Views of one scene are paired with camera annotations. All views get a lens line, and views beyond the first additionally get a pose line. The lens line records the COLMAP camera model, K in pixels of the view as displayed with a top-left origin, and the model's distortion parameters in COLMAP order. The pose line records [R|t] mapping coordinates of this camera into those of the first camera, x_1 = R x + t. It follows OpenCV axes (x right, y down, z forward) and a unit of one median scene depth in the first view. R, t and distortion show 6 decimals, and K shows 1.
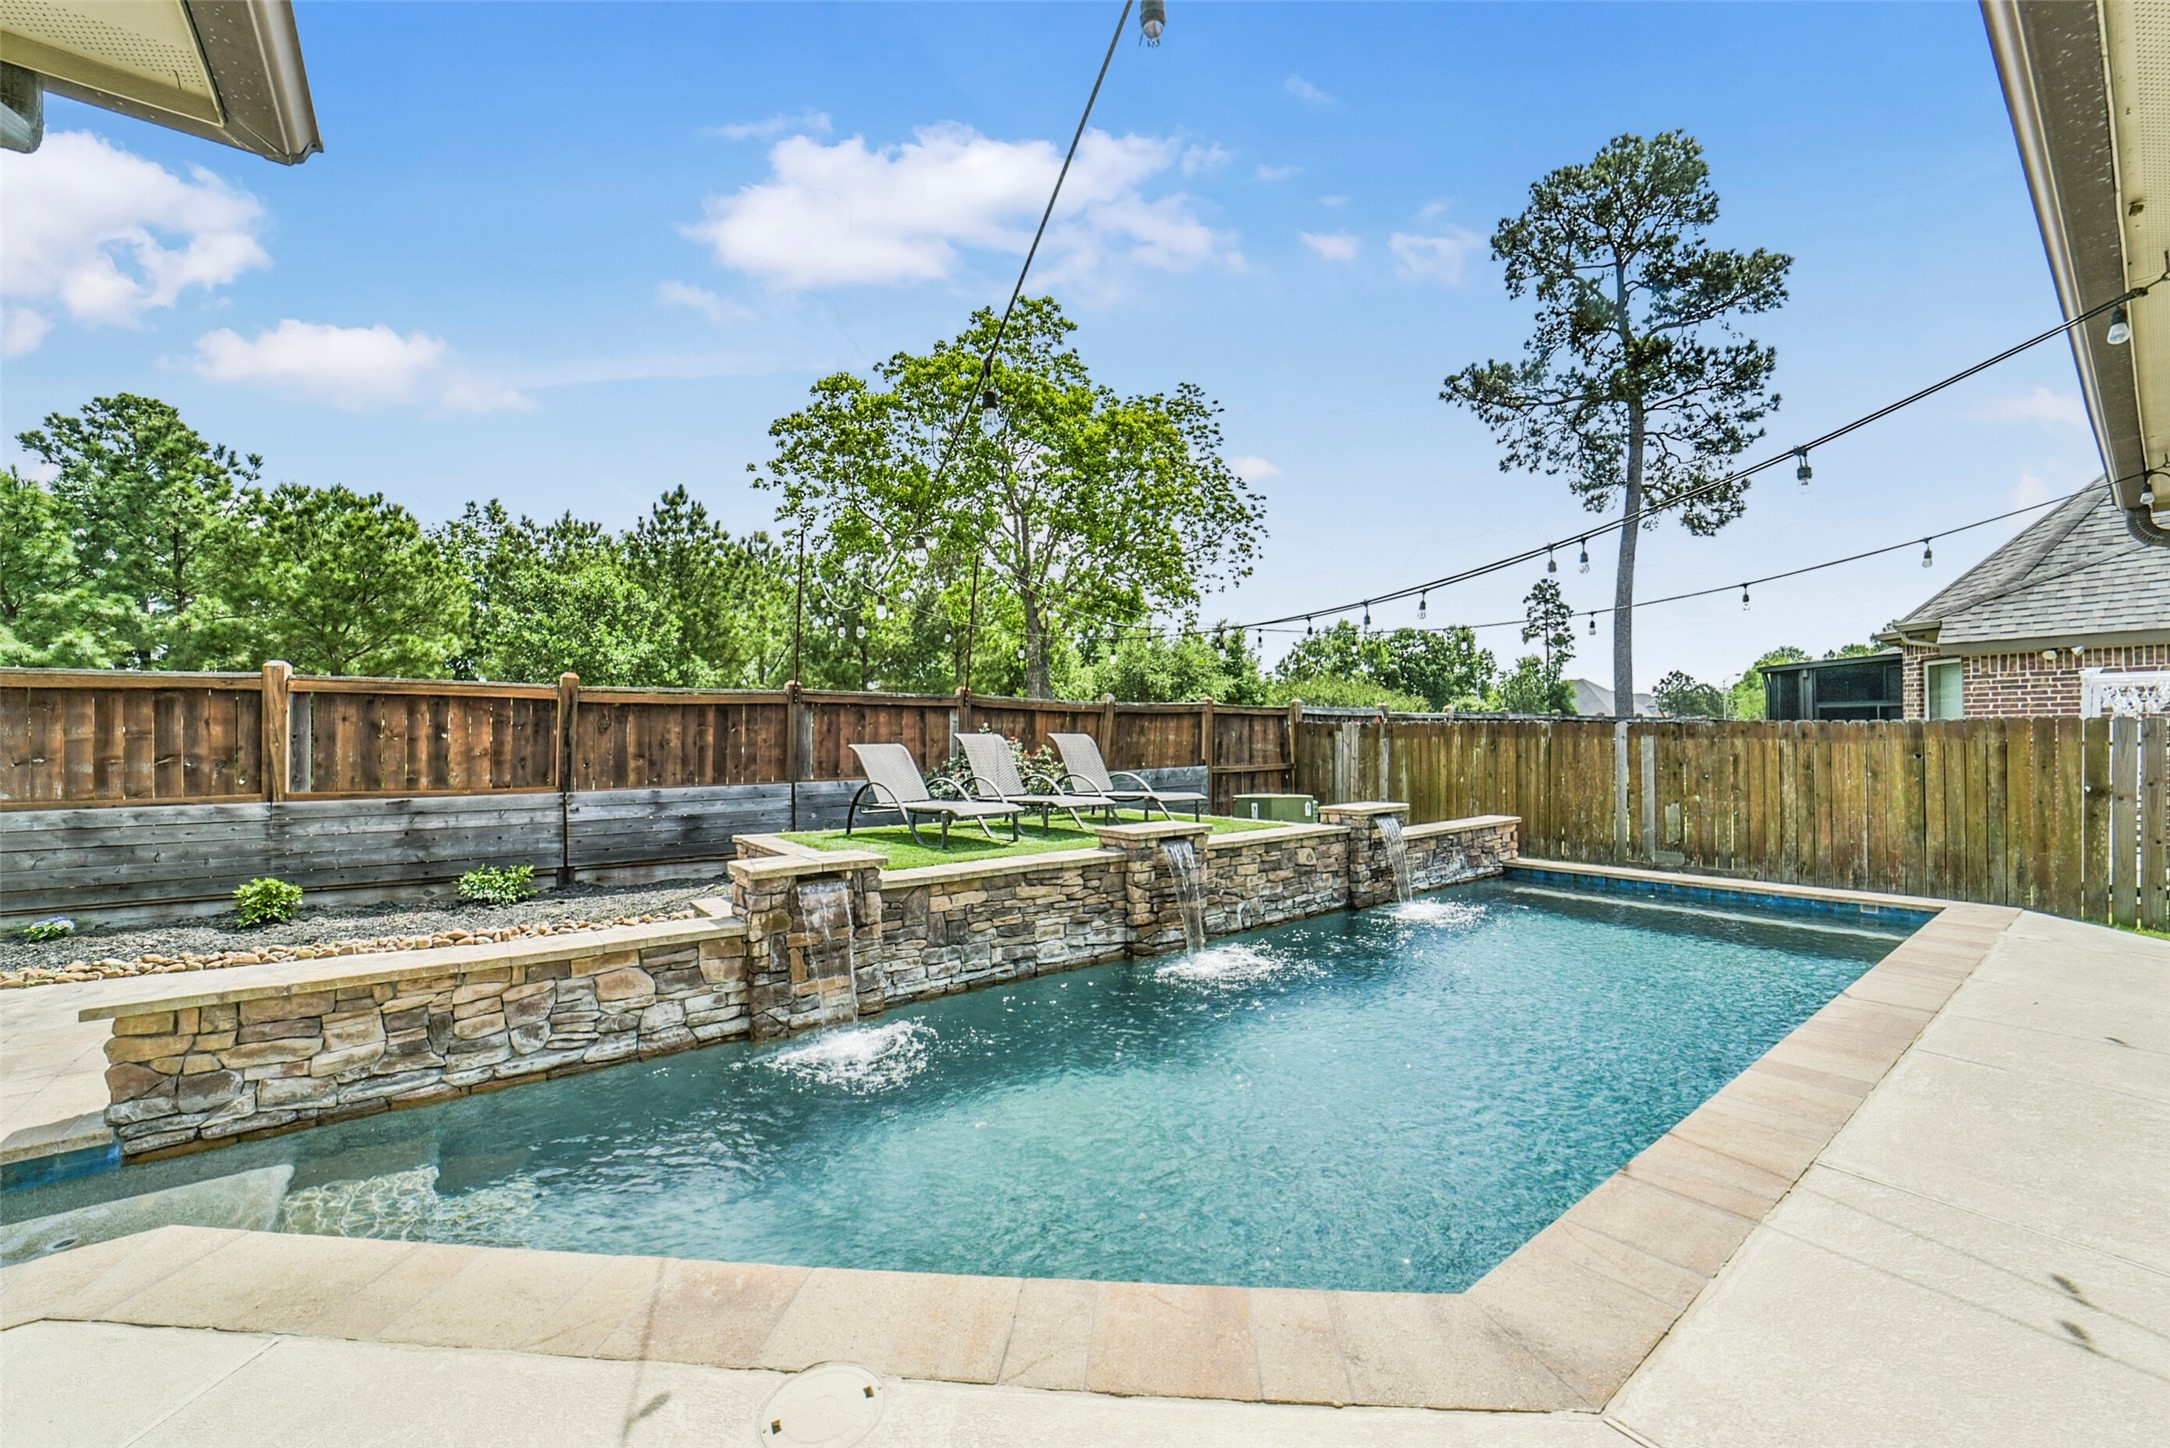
lens RADIAL K [[848.9, 0, 1061.8], [0, 848.9, 731.1], [0, 0, 1]] dist [-0.029069, 0.005616]
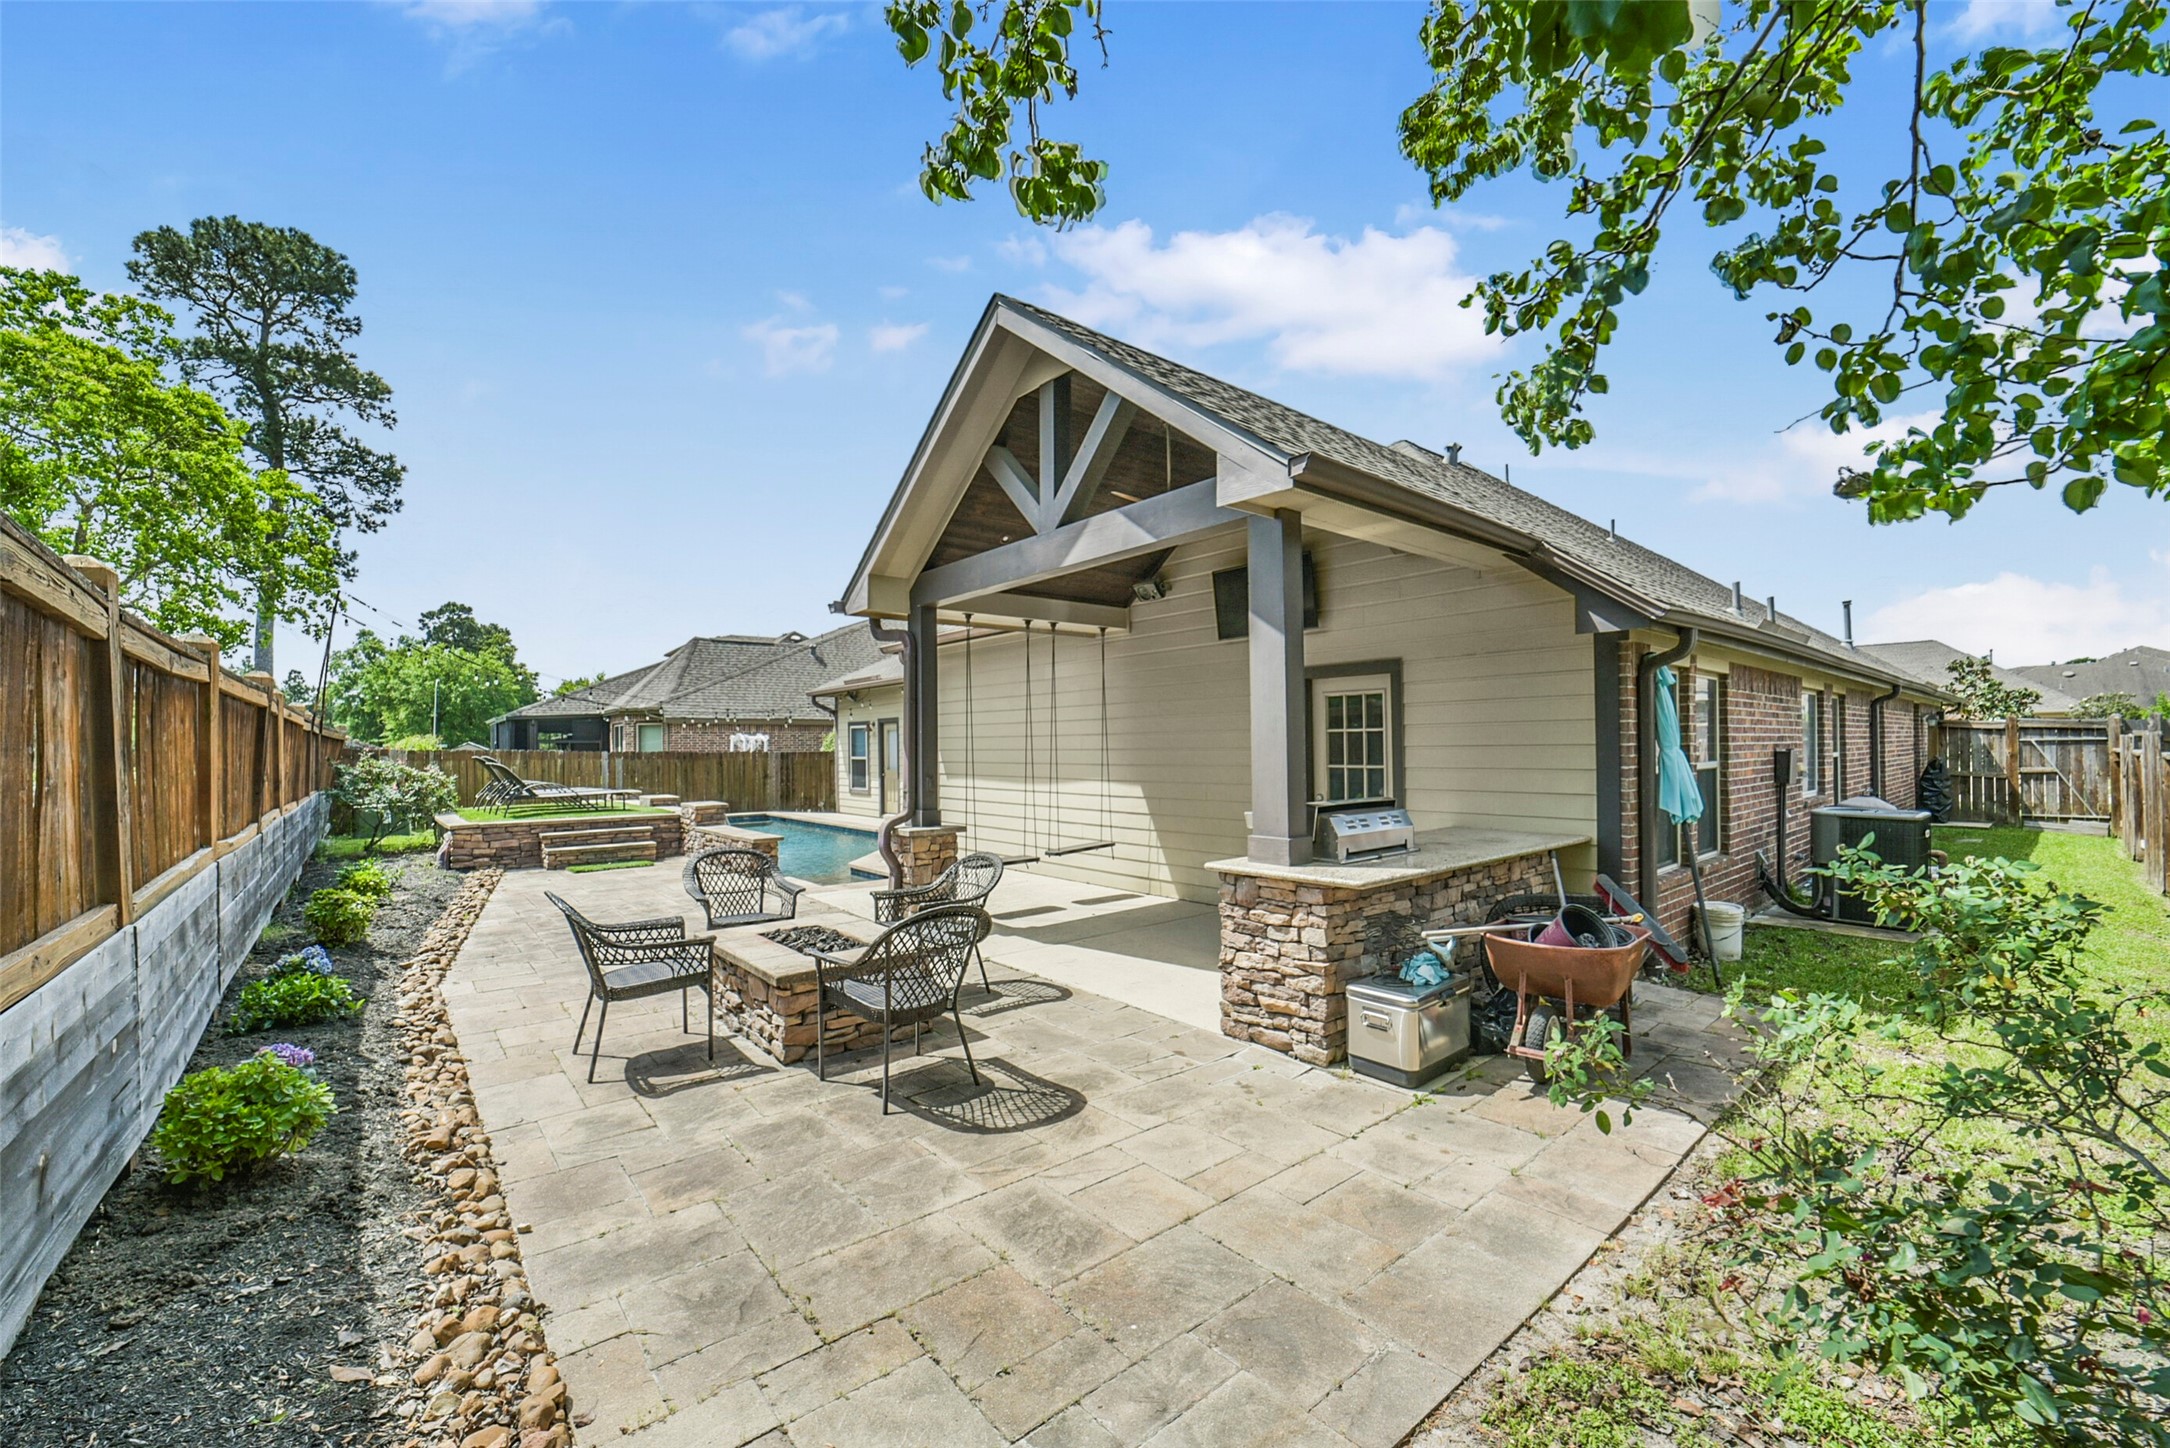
lens RADIAL K [[848.9, 0, 1078.8], [0, 848.9, 731.0], [0, 0, 1]] dist [-0.029069, 0.005616]
pose [[-0.041842, 0.031272, 0.998635, -0.502979], [0.001768, 0.999511, -0.031225, 0.002083], [-0.999123, 0.000459, -0.041877, -0.007950]]
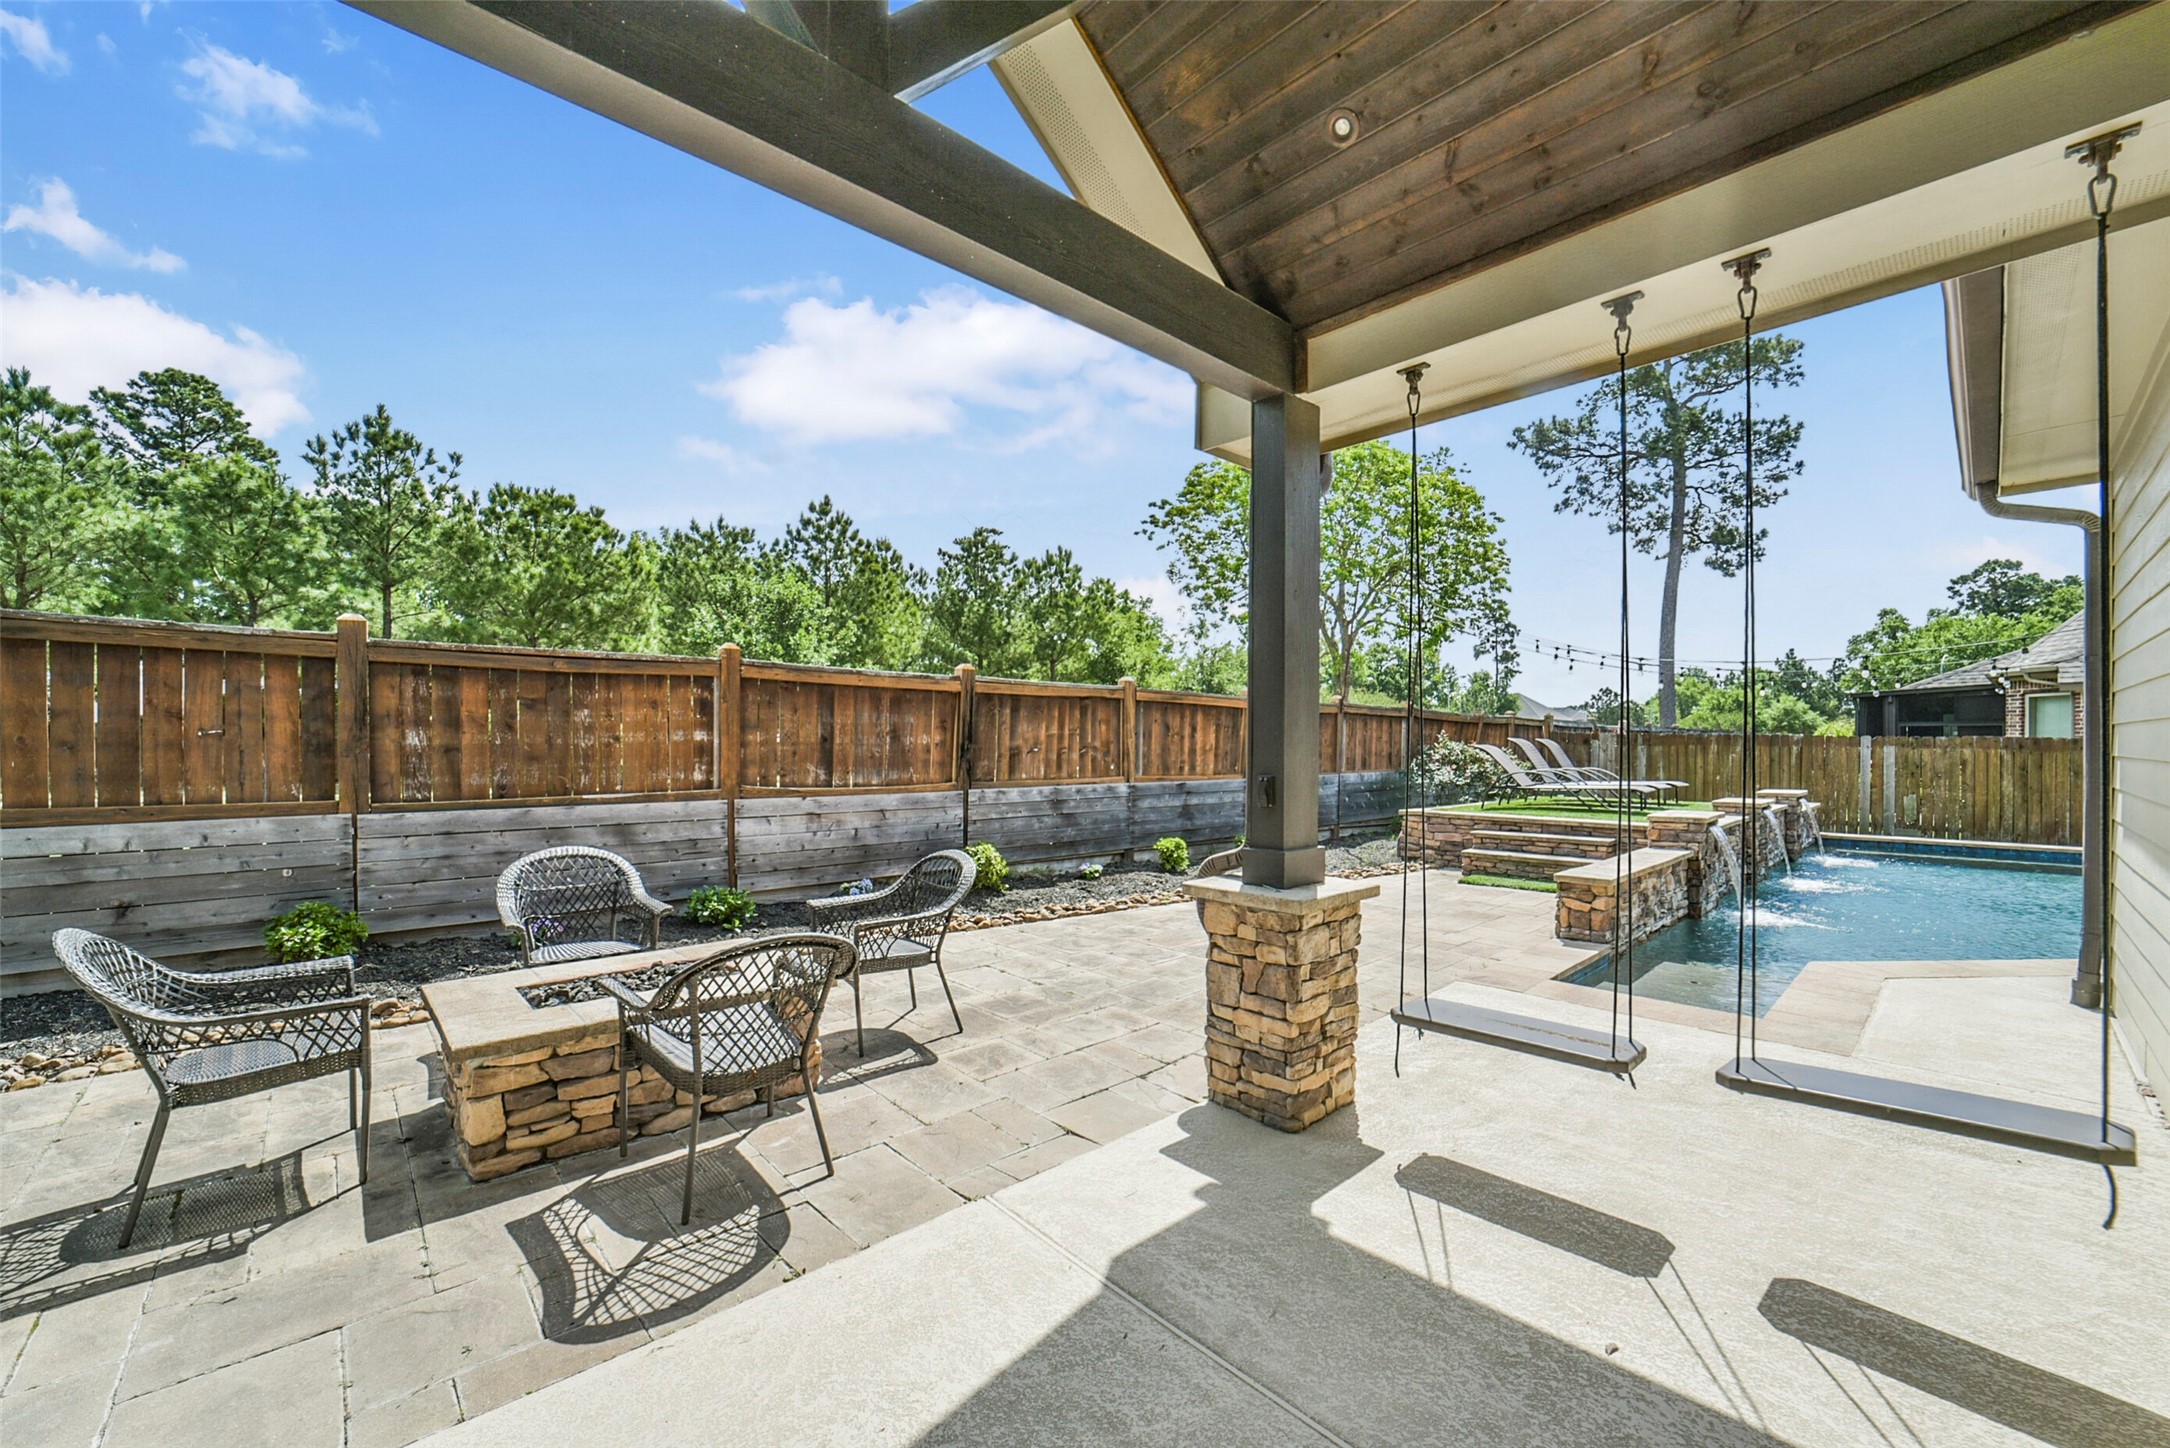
lens RADIAL K [[848.9, 0, 1071.8], [0, 848.9, 742.3], [0, 0, 1]] dist [-0.029069, 0.005616]
pose [[0.995089, 0.012566, 0.098187, -0.286393], [-0.013332, 0.999886, 0.007143, 0.002929], [-0.098086, -0.008417, 0.995142, -0.084983]]
